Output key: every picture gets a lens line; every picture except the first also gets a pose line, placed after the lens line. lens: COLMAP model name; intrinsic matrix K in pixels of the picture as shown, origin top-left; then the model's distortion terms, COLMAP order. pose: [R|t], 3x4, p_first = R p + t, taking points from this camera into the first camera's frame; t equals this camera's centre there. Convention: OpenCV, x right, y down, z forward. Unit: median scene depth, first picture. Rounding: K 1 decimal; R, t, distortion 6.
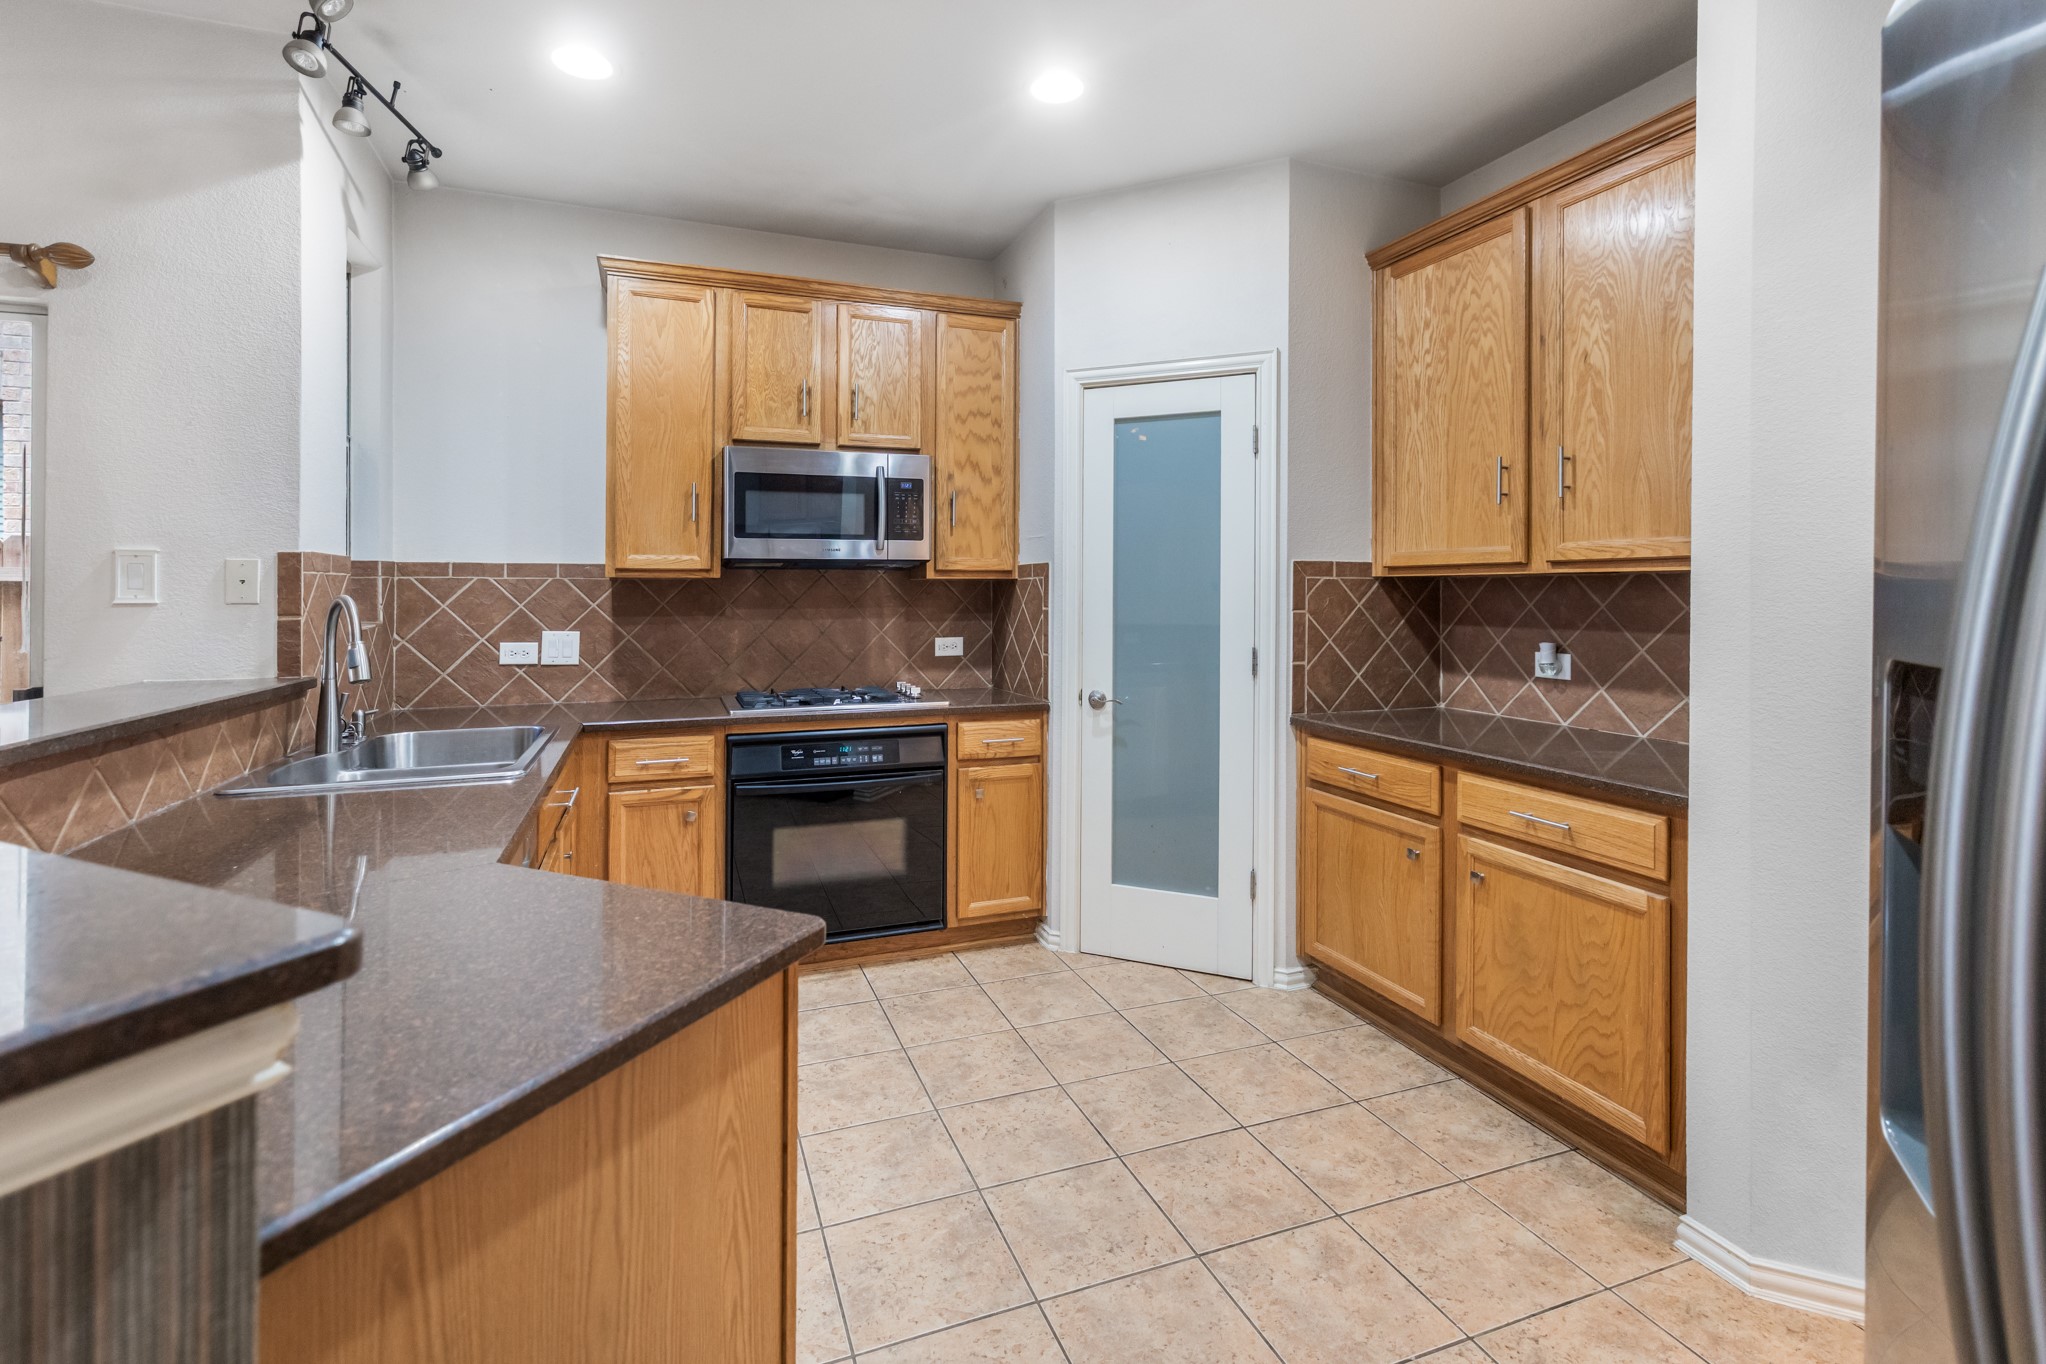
lens RADIAL K [[940.7, 0, 1013.5], [0, 940.7, 584.2], [0, 0, 1]] dist [0.005366, 0.000472]
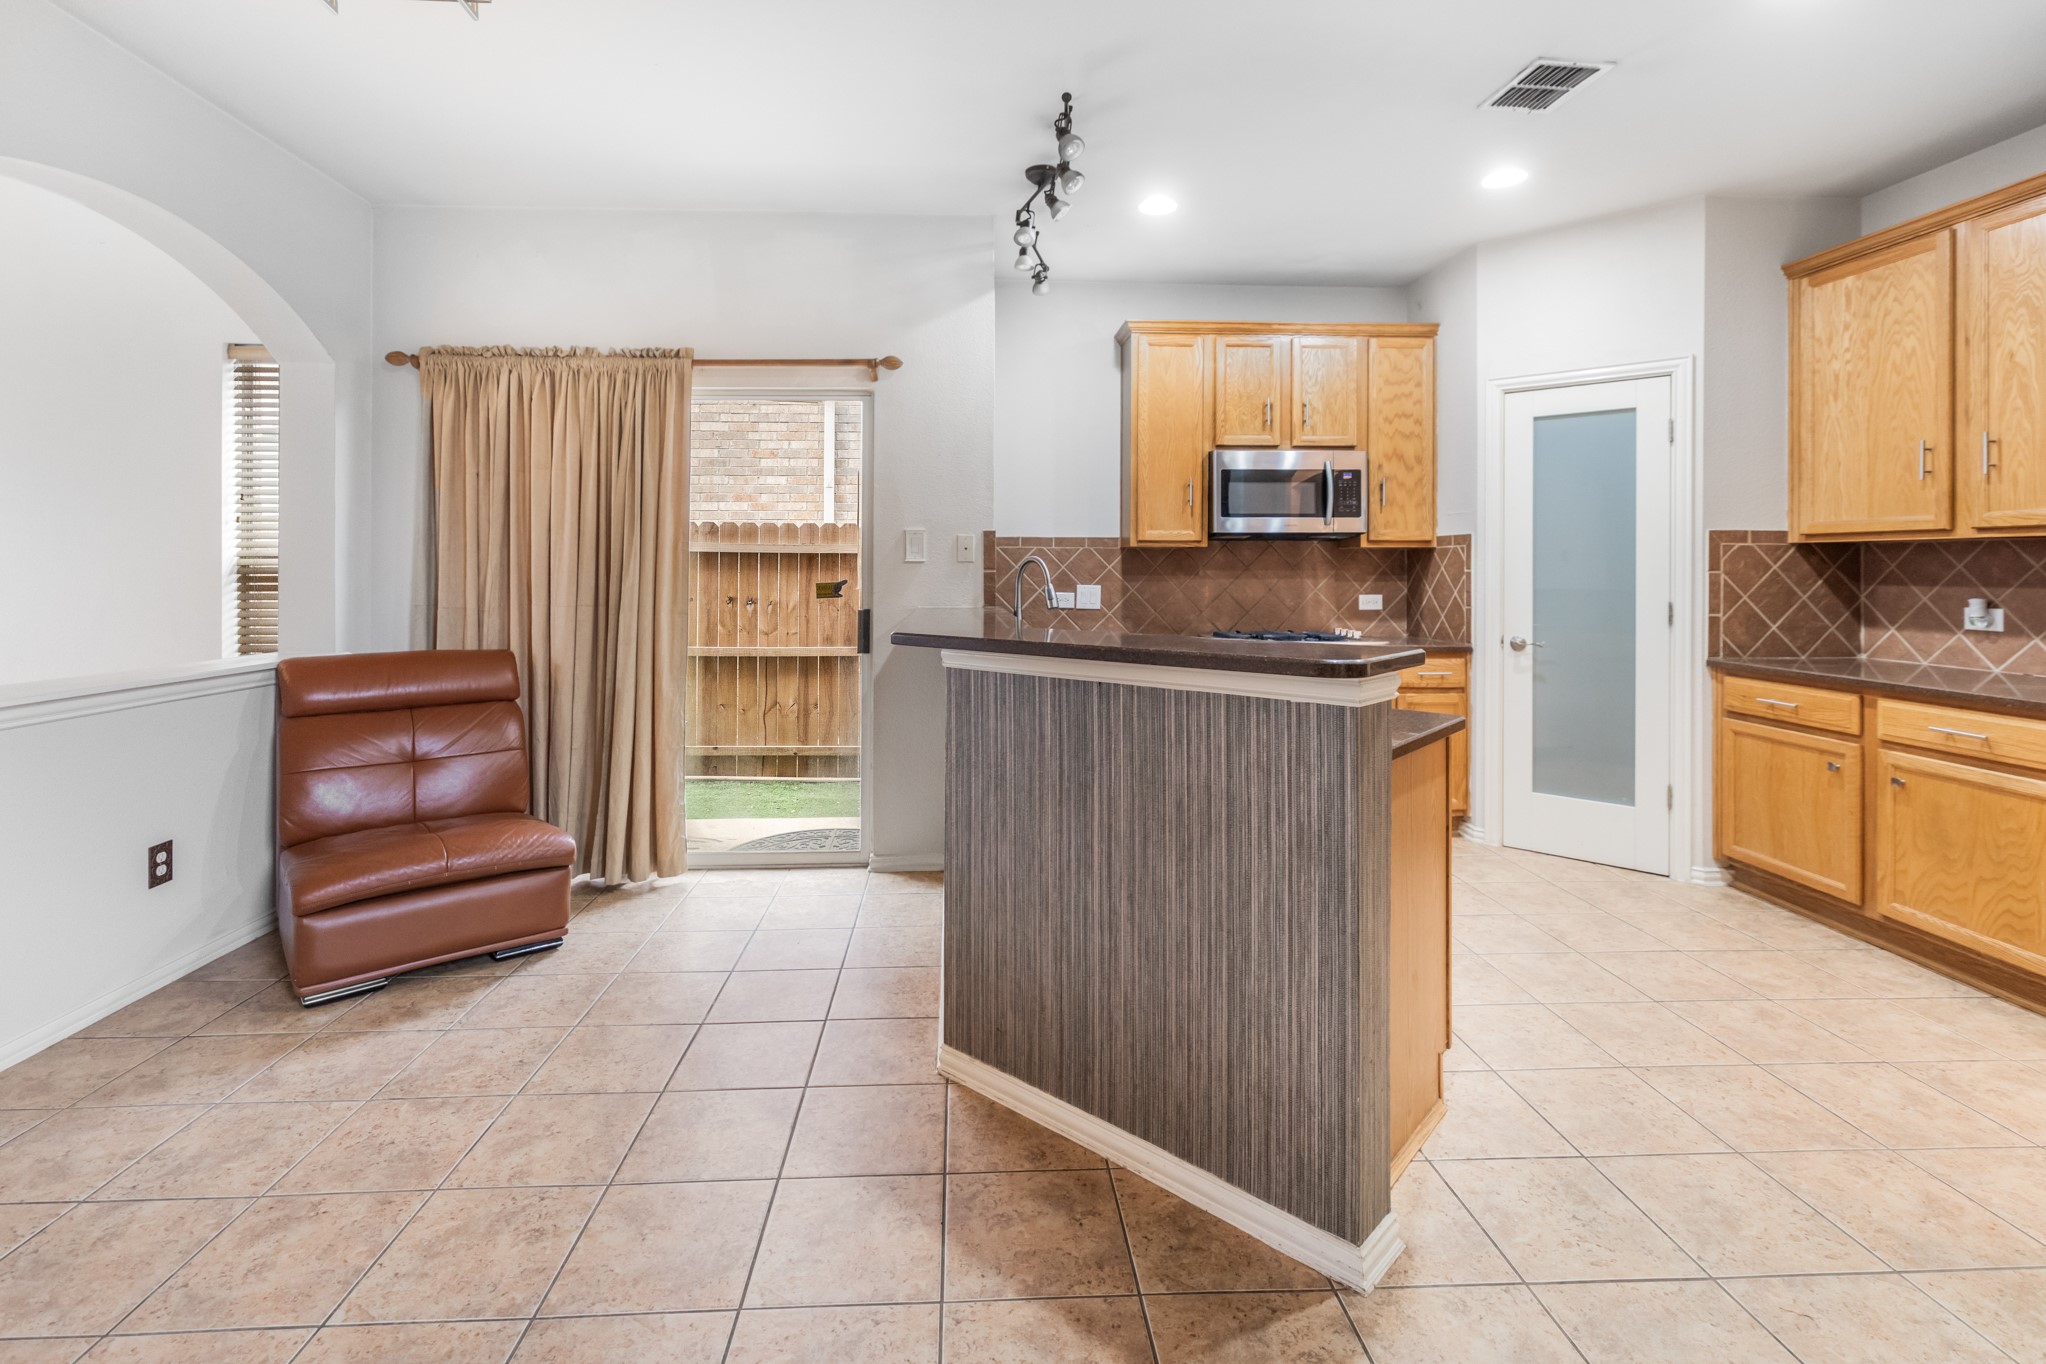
lens RADIAL K [[940.7, 0, 998.2], [0, 940.7, 558.1], [0, 0, 1]] dist [0.005366, 0.000472]
pose [[0.950235, -0.000859, -0.311533, -0.192348], [0.000255, 0.999998, -0.001980, 0.013481], [0.311534, 0.001801, 0.950233, -0.433752]]
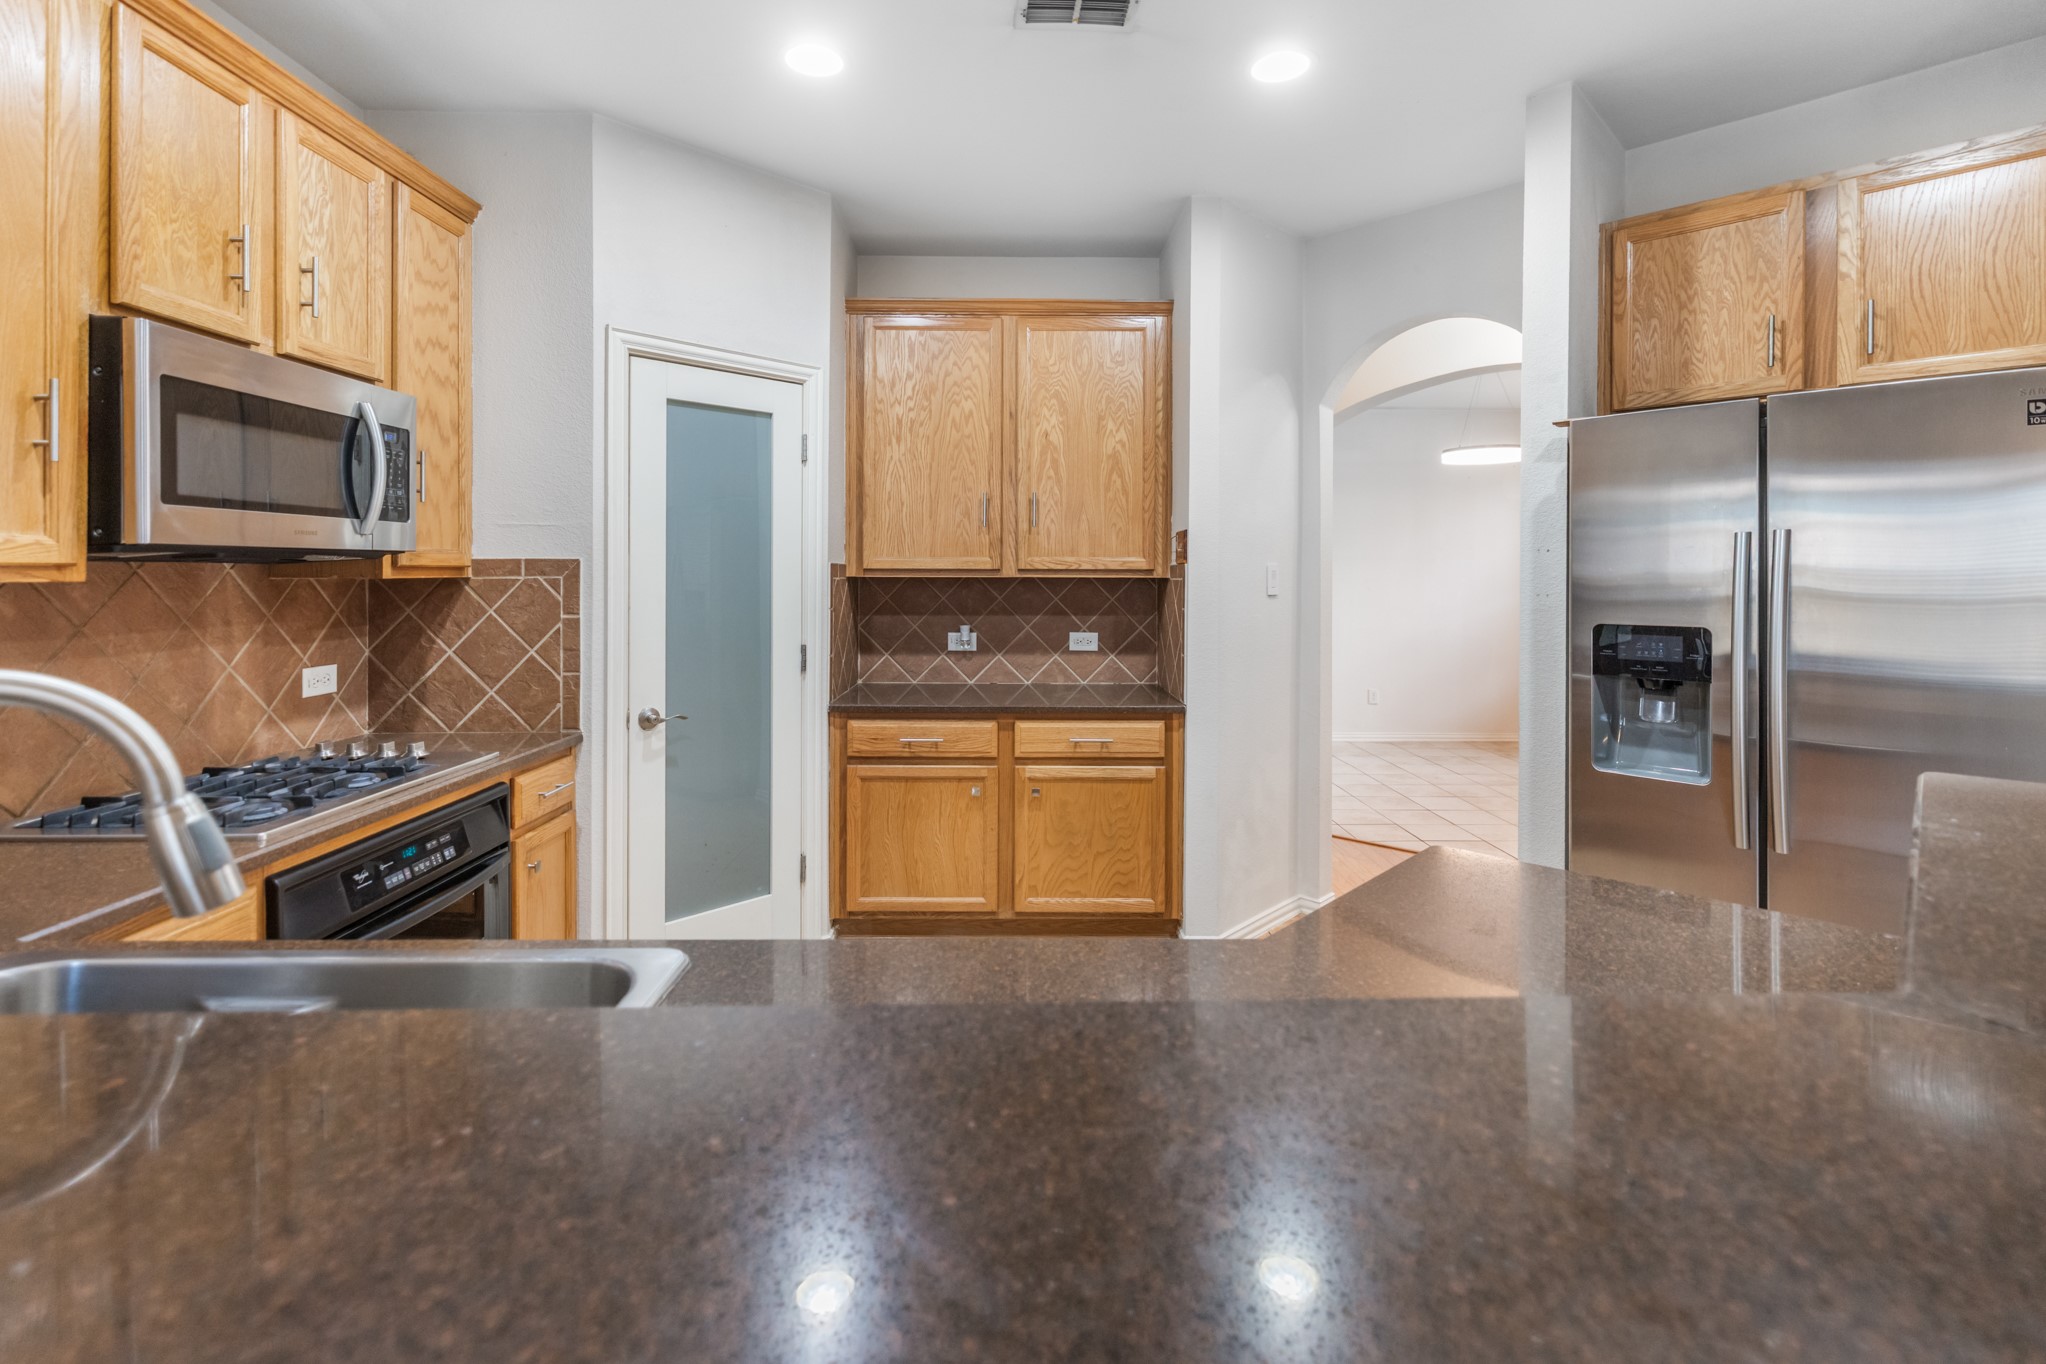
lens RADIAL K [[940.7, 0, 1015.8], [0, 940.7, 575.8], [0, 0, 1]] dist [0.005366, 0.000472]
pose [[0.344787, -0.002685, 0.938677, -0.667118], [-0.010177, 0.999926, 0.006598, -0.019951], [-0.938626, -0.011828, 0.344735, 0.421261]]
